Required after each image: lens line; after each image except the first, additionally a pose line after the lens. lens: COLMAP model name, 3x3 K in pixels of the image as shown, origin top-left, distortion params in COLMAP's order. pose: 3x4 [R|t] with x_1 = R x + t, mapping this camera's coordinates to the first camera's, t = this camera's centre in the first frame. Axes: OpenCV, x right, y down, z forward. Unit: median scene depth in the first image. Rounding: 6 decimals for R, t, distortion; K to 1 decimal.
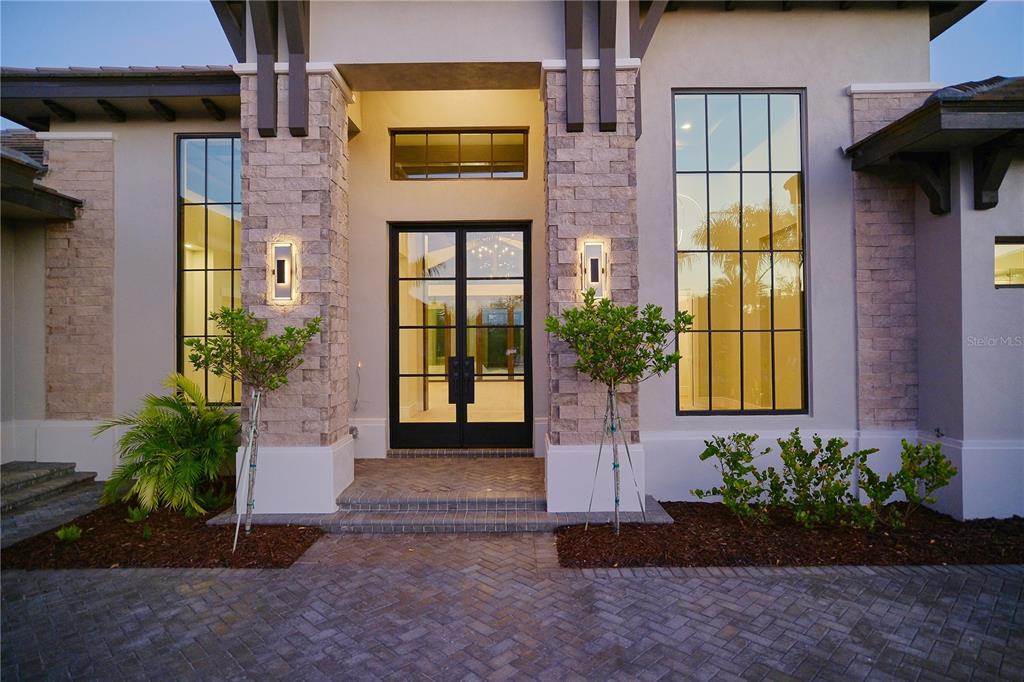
lens RADIAL K [[587.8, 0, 518.3], [0, 587.8, 334.3], [0, 0, 1]] dist [-0.024254, 0.006135]
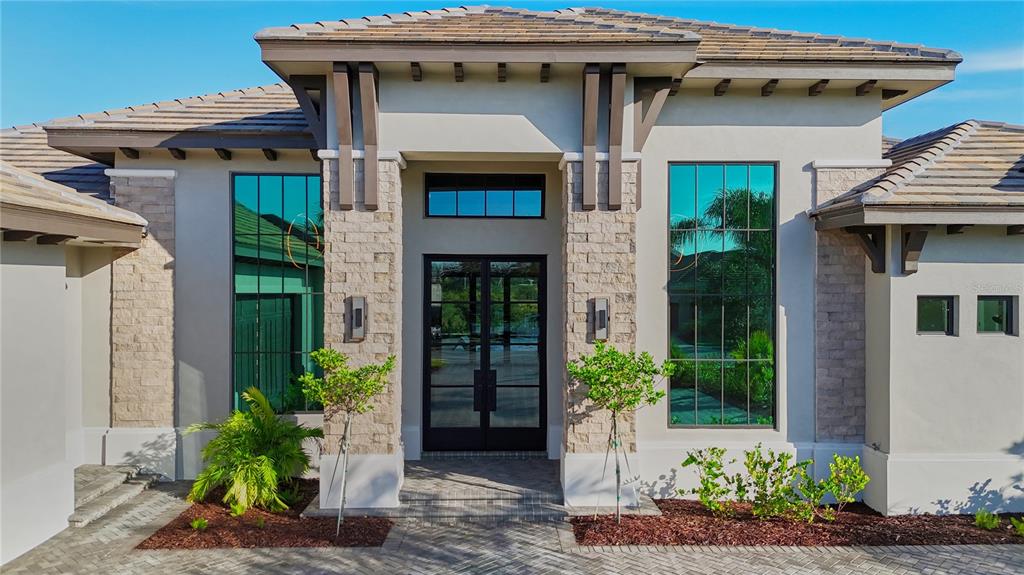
lens RADIAL K [[777.7, 0, 511.4], [0, 777.7, 285.4], [0, 0, 1]] dist [0.047306, -0.032062]
pose [[0.999757, 0.008595, 0.020285, -0.105601], [-0.008760, 0.999929, 0.008100, -0.192485], [-0.020214, -0.008276, 0.999761, -0.699896]]
